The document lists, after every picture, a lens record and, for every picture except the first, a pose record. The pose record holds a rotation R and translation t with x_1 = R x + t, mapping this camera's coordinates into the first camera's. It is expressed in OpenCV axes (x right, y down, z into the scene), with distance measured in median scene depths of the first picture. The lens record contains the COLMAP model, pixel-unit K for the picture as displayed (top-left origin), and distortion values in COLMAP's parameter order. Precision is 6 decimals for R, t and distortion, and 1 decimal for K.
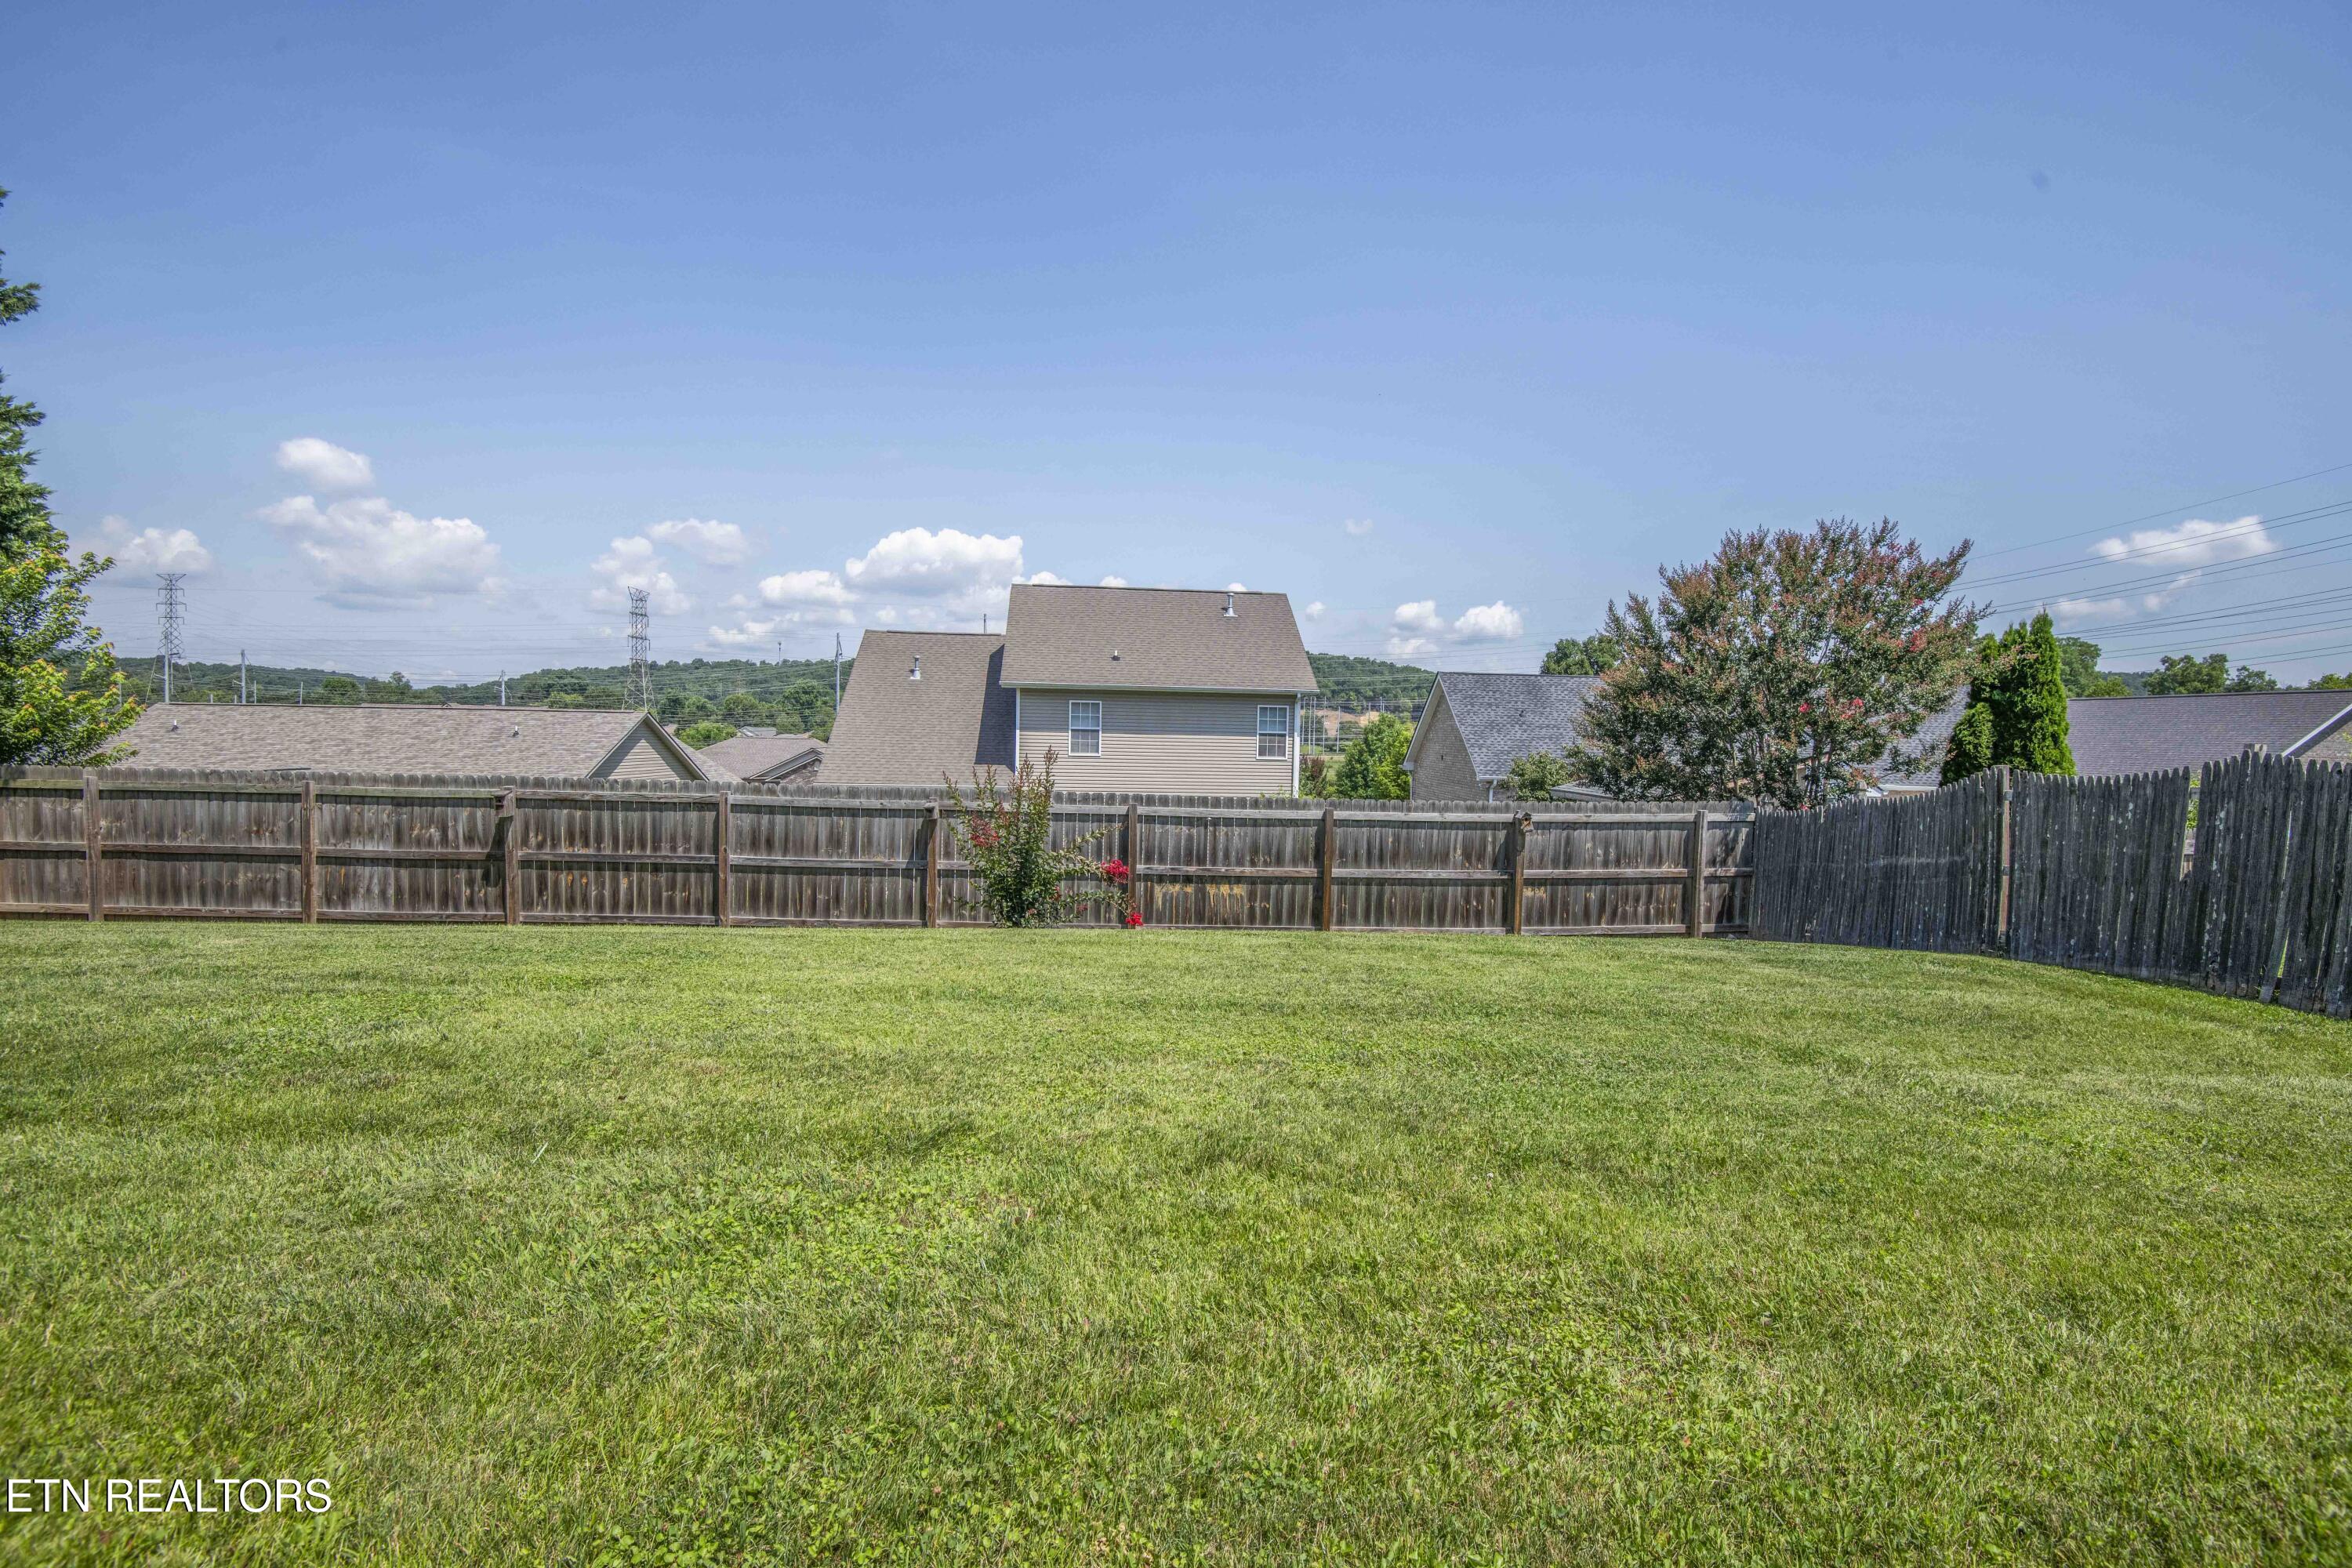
lens RADIAL K [[1084.6, 0, 1184.9], [0, 1084.6, 783.0], [0, 0, 1]] dist [-0.008821, -0.022836]
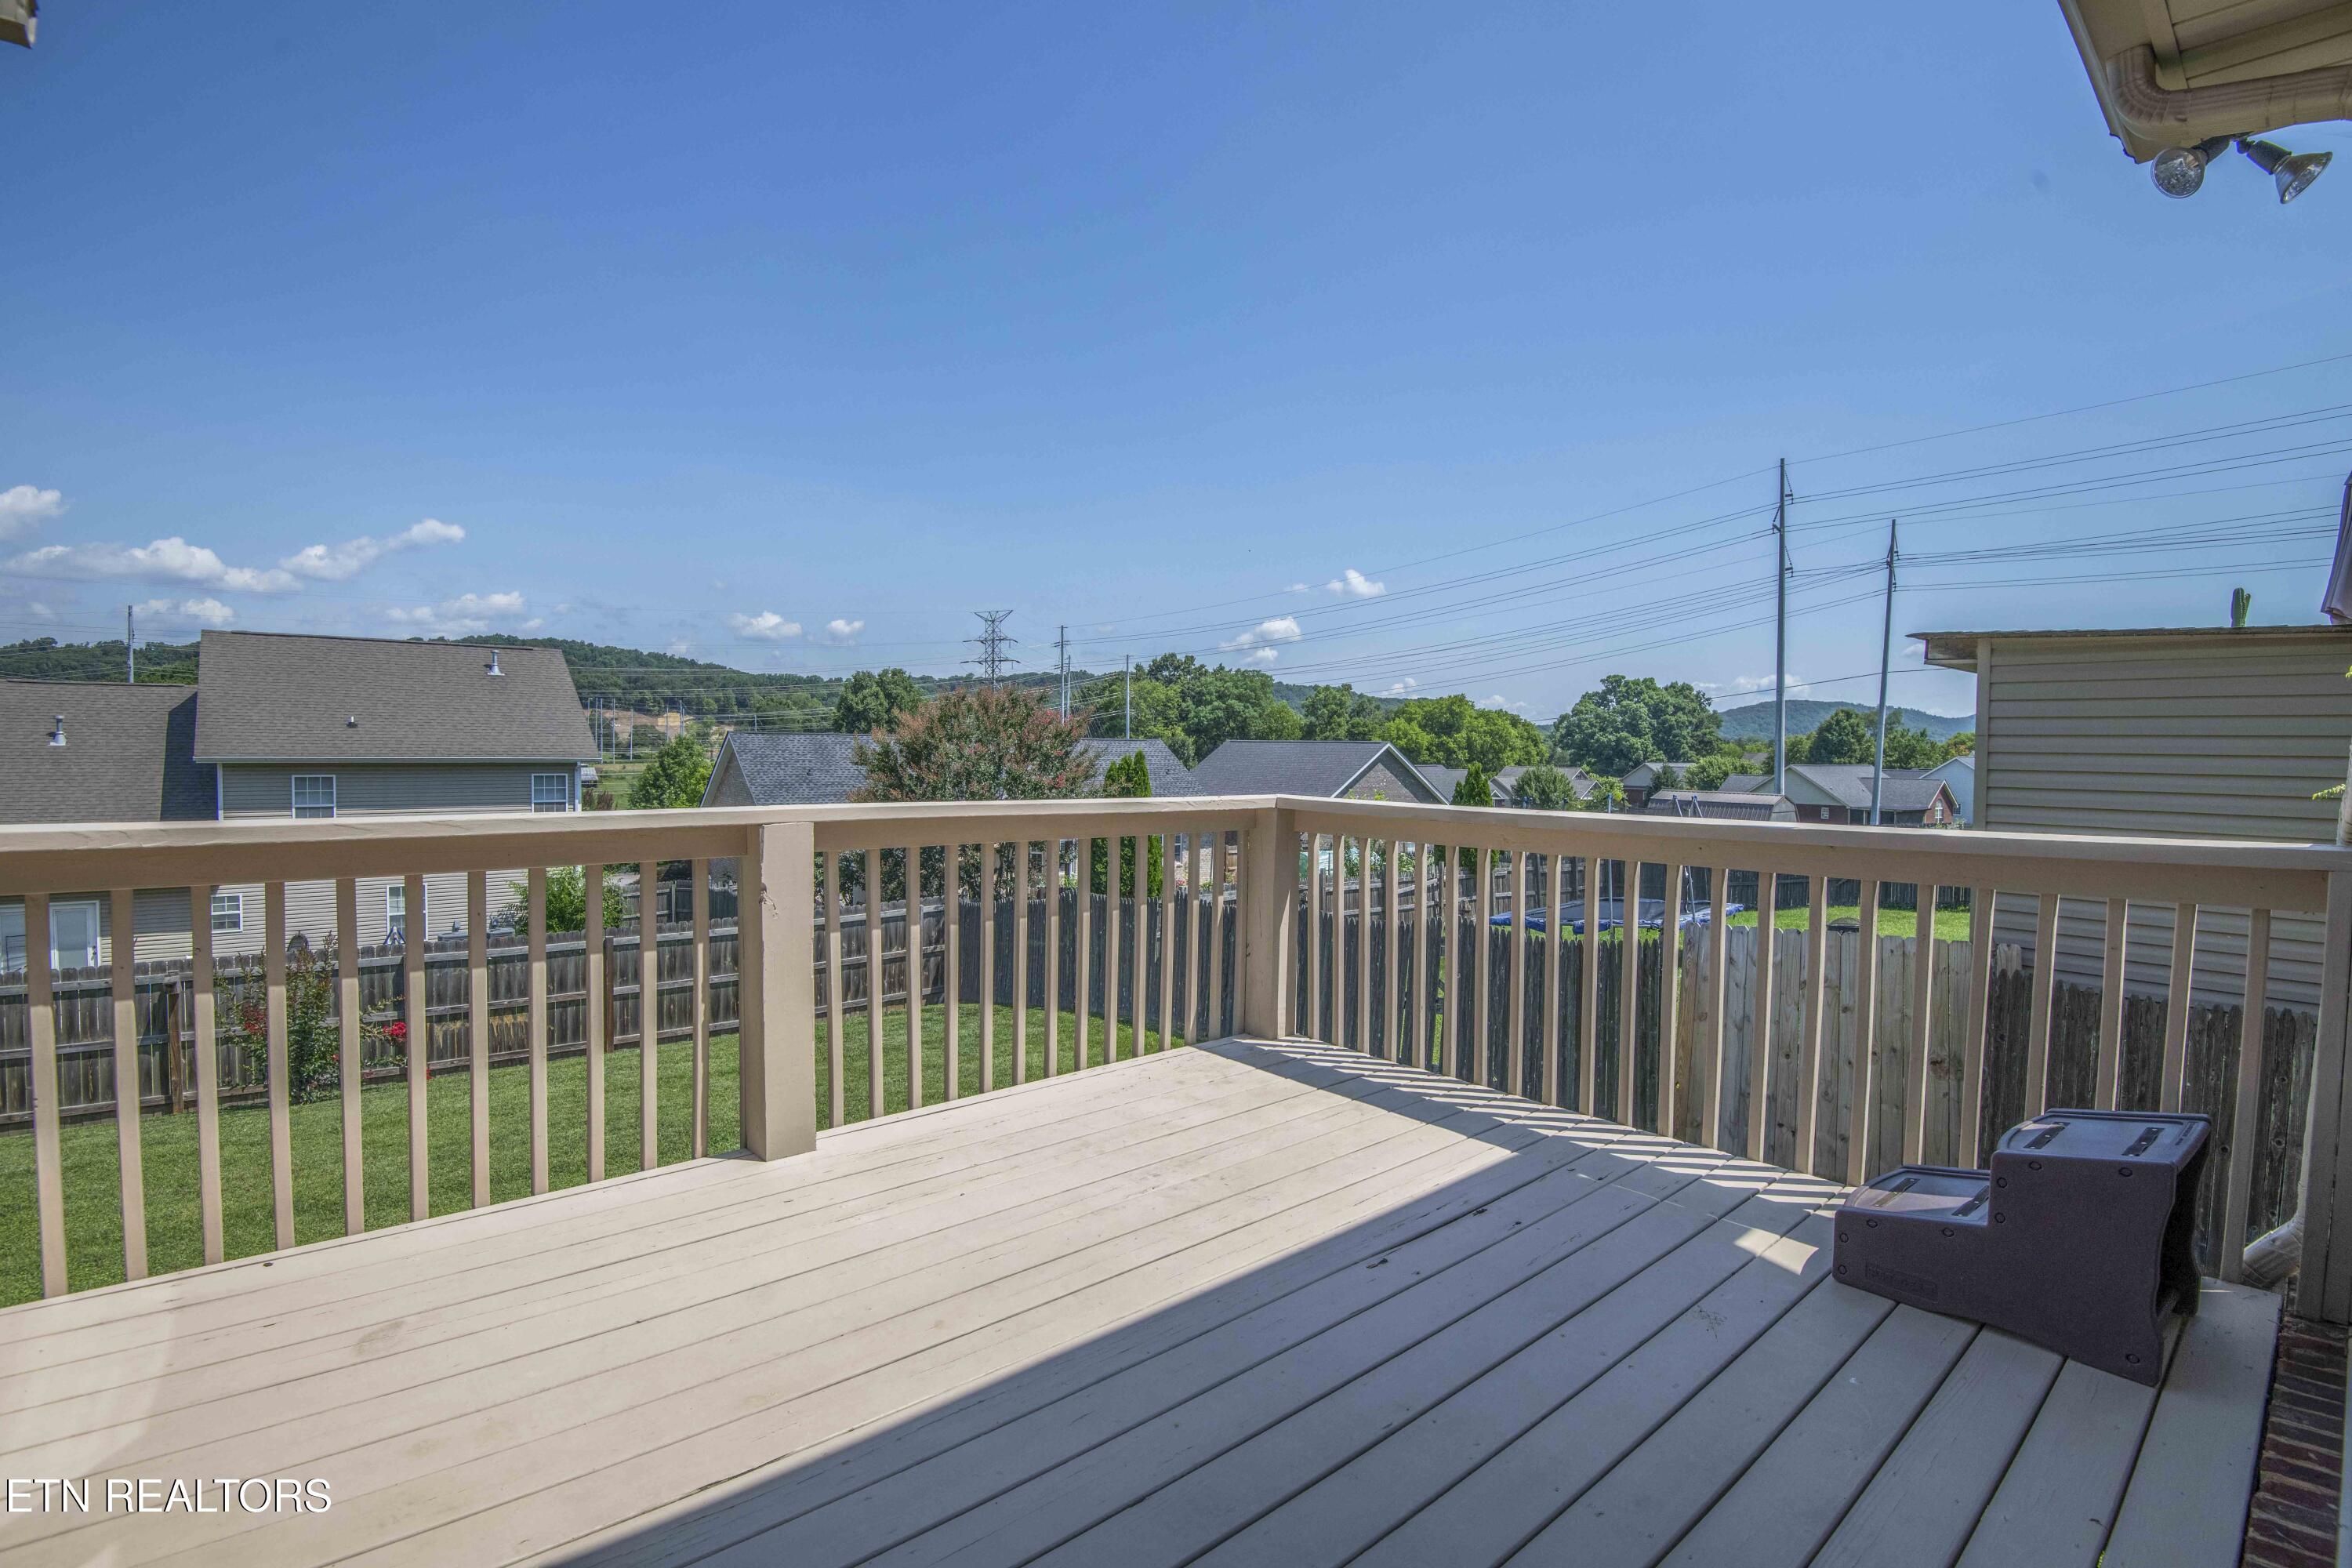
lens RADIAL K [[1084.6, 0, 1184.9], [0, 1084.6, 783.0], [0, 0, 1]] dist [-0.008821, -0.022836]
pose [[0.817978, -0.028478, 0.574543, -0.008749], [0.027978, 0.999561, 0.009712, -0.052670], [-0.574568, 0.008130, 0.818416, -0.119135]]
